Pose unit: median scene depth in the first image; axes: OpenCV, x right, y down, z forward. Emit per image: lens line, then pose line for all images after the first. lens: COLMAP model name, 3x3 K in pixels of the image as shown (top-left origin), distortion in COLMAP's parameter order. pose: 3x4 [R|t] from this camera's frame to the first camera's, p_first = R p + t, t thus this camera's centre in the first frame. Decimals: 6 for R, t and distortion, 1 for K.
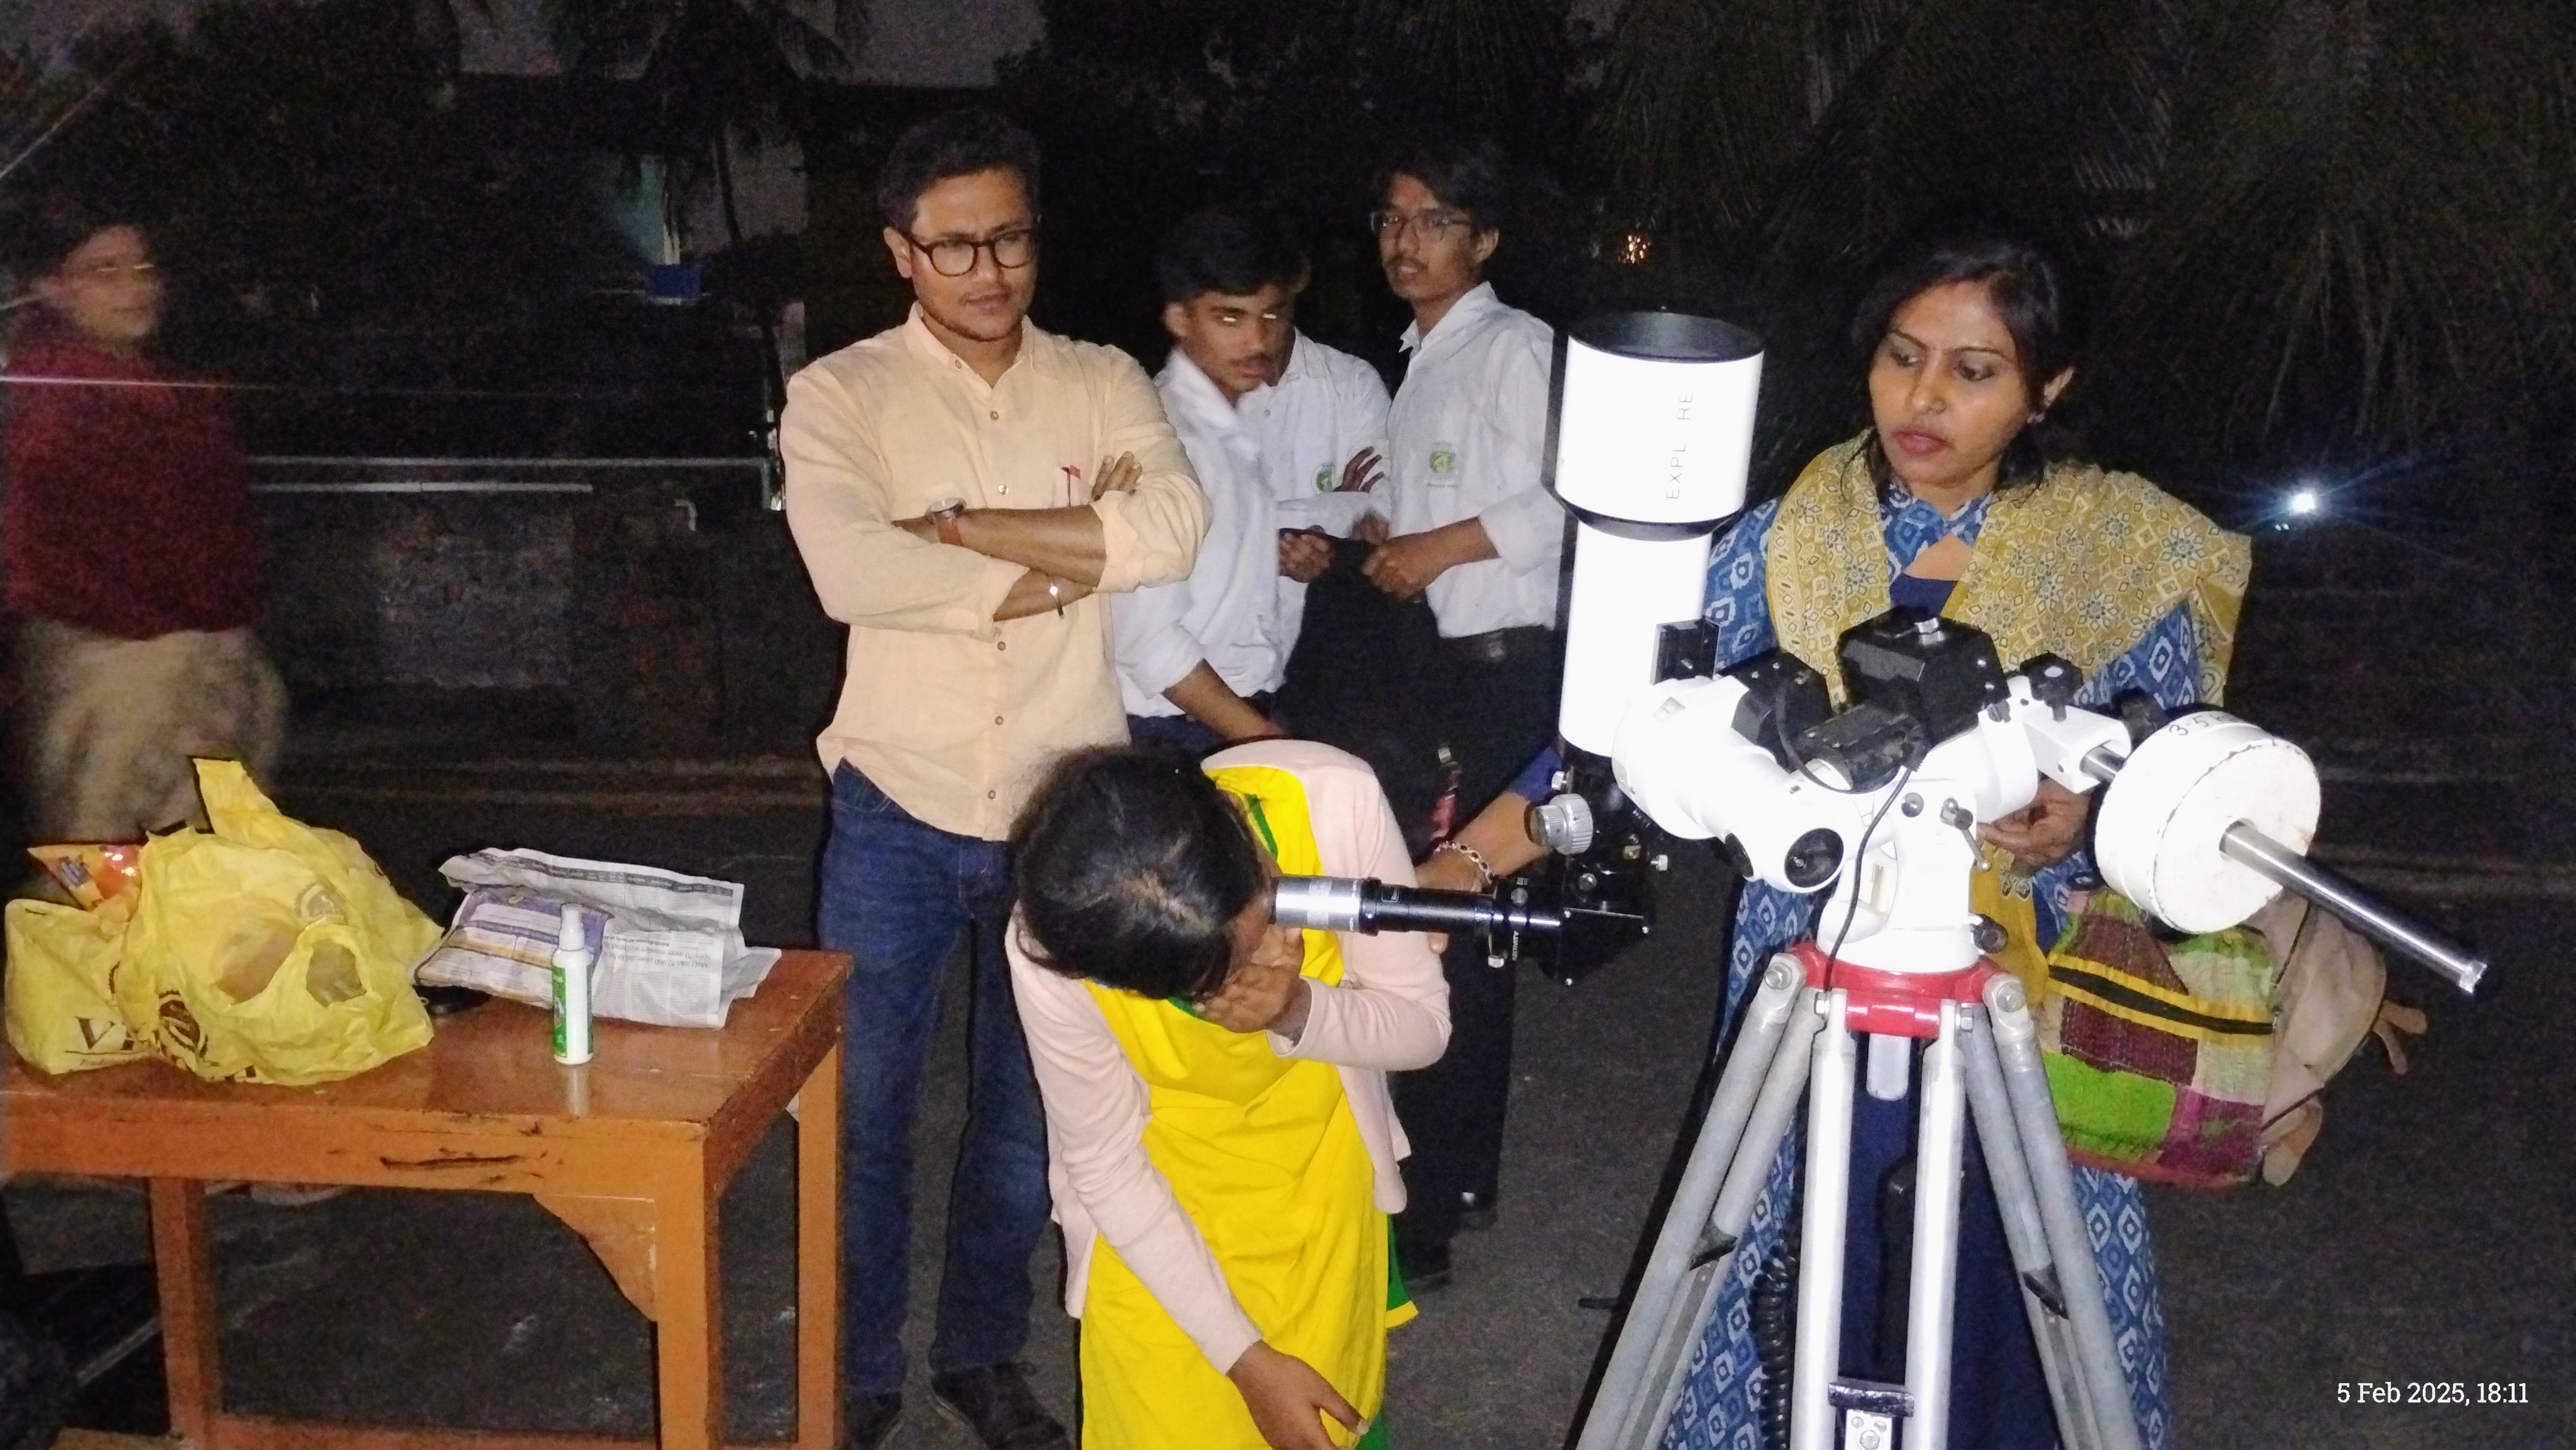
lens RADIAL K [[2163.5, 0, 1283.0], [0, 2163.5, 715.6], [0, 0, 1]] dist [0.075113, -0.102670]
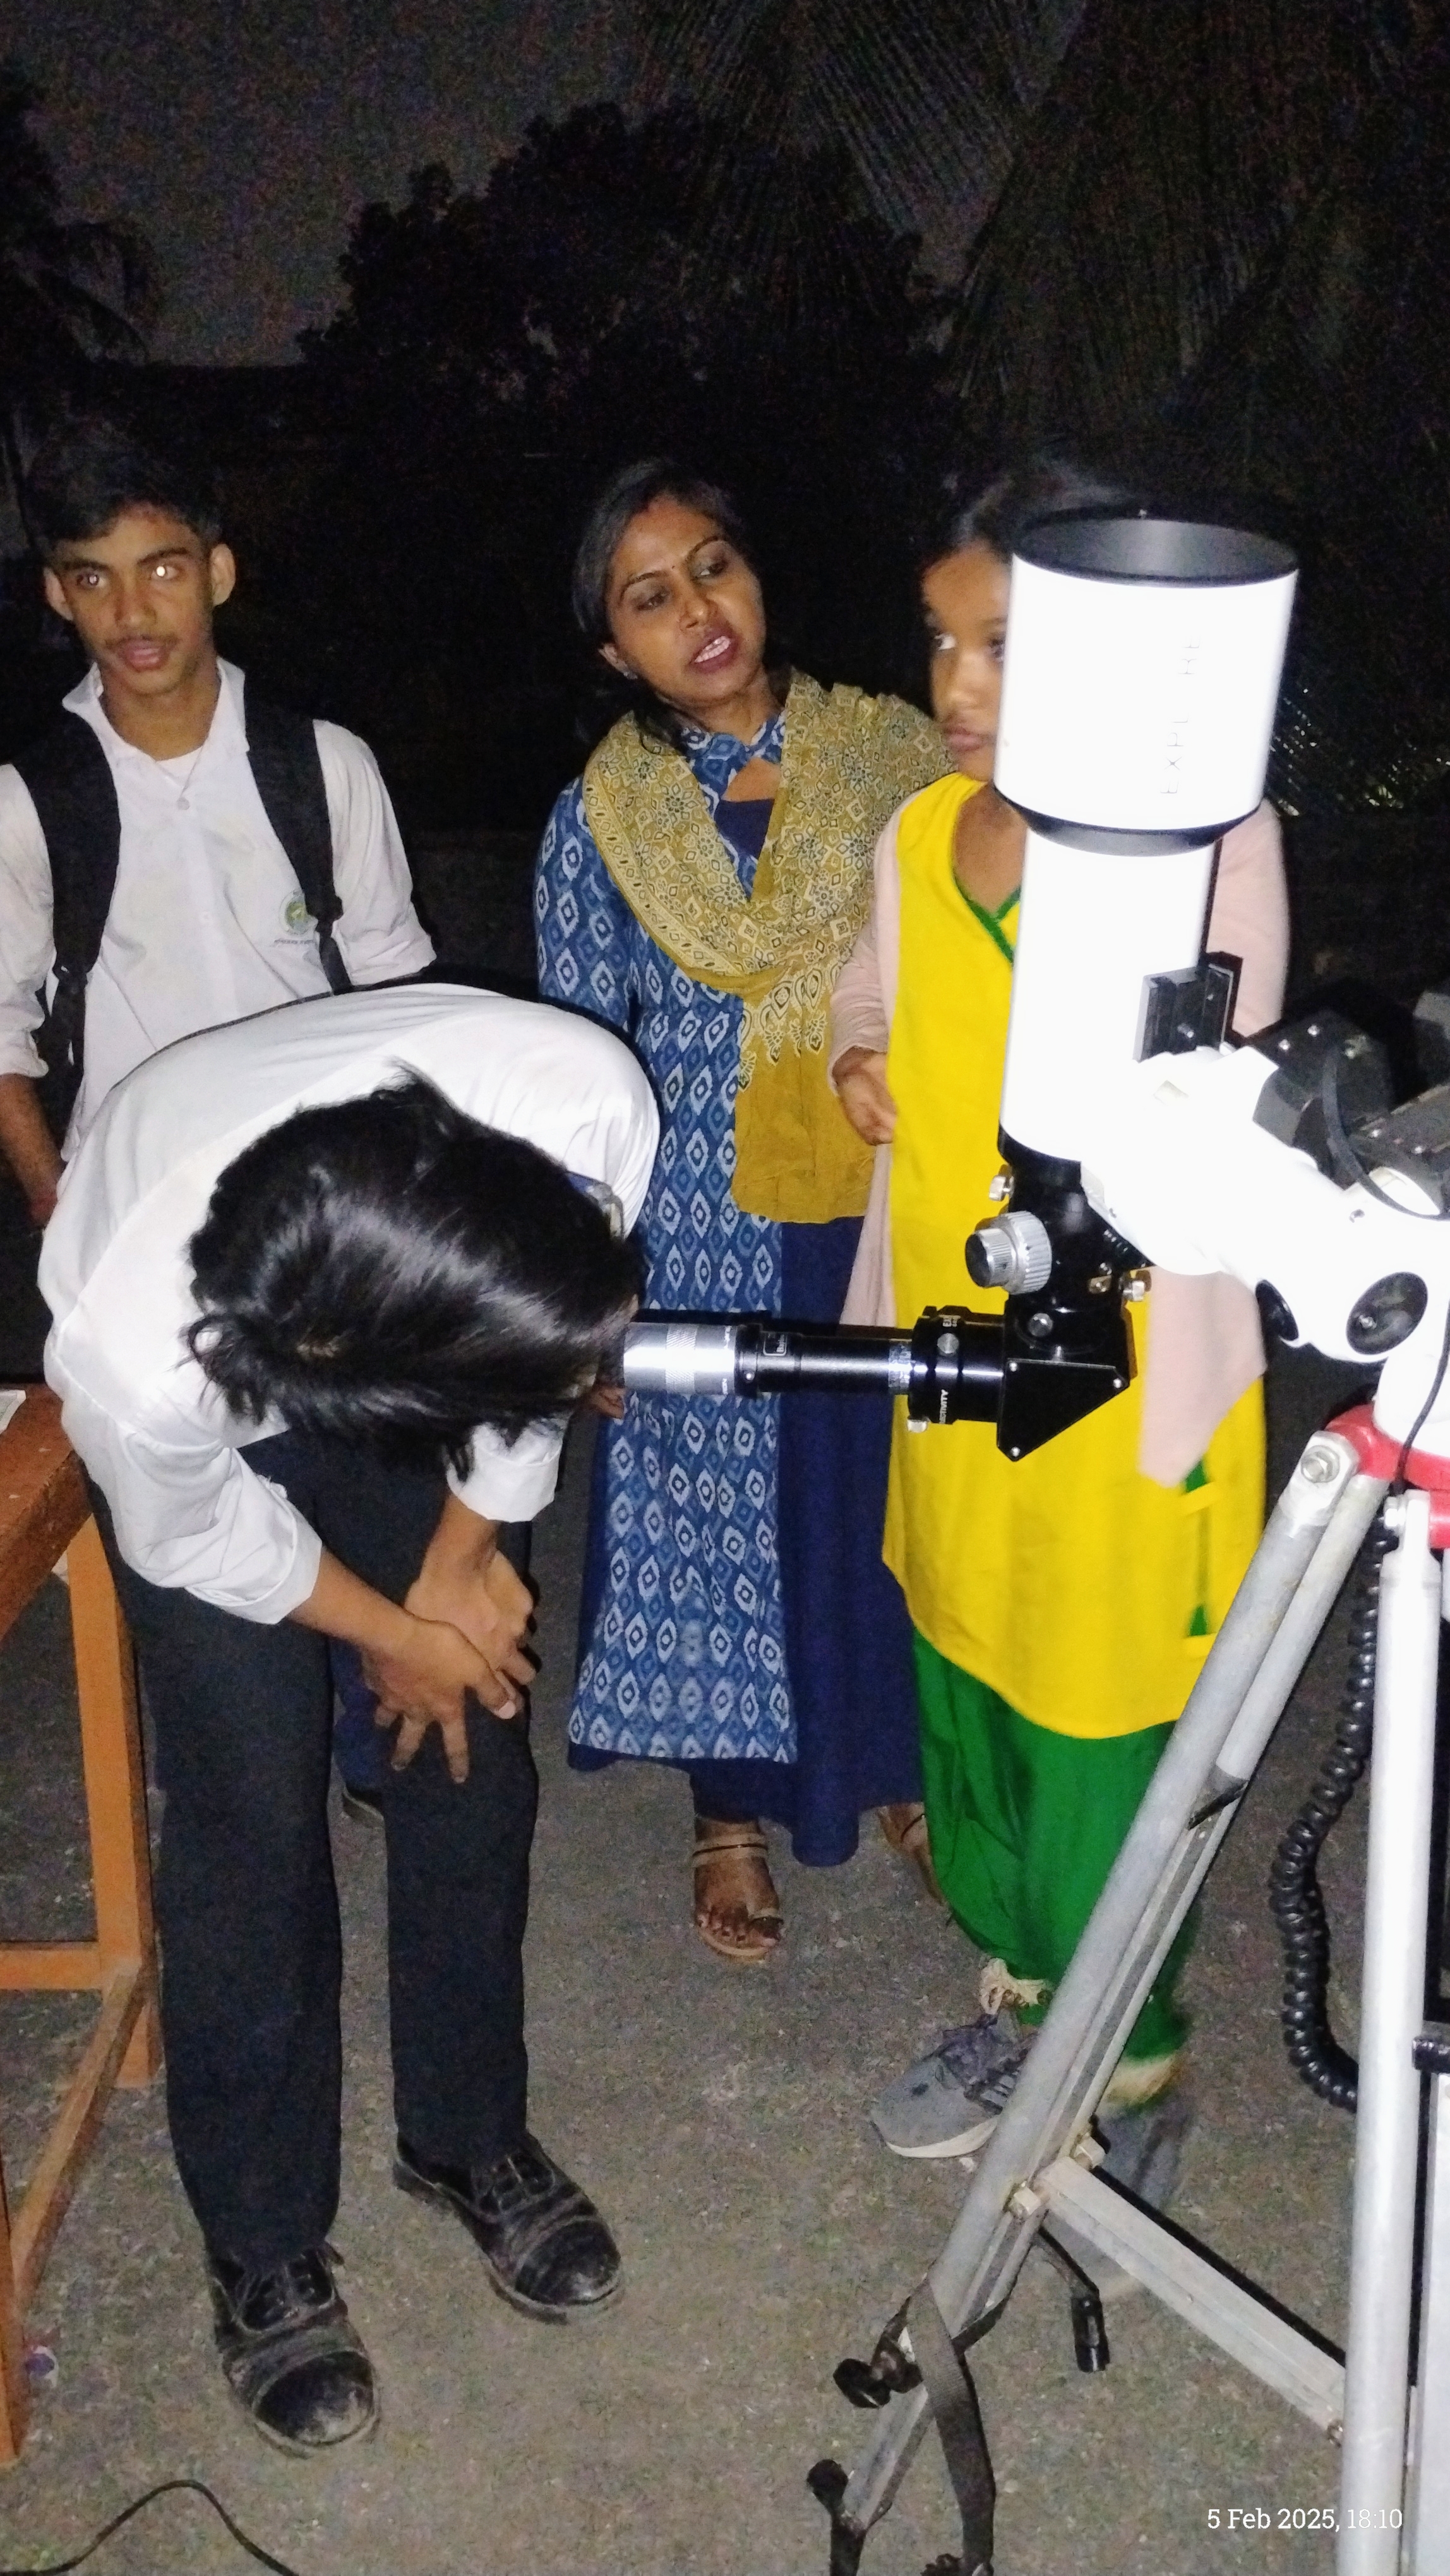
lens RADIAL K [[2163.5, 0, 715.4], [0, 2163.5, 1295.8], [0, 0, 1]] dist [0.075113, -0.102670]
pose [[0.998715, -0.039733, 0.031457, 0.006381], [0.035562, 0.991699, 0.123569, -0.029918], [-0.036106, -0.122292, 0.991837, 0.276867]]
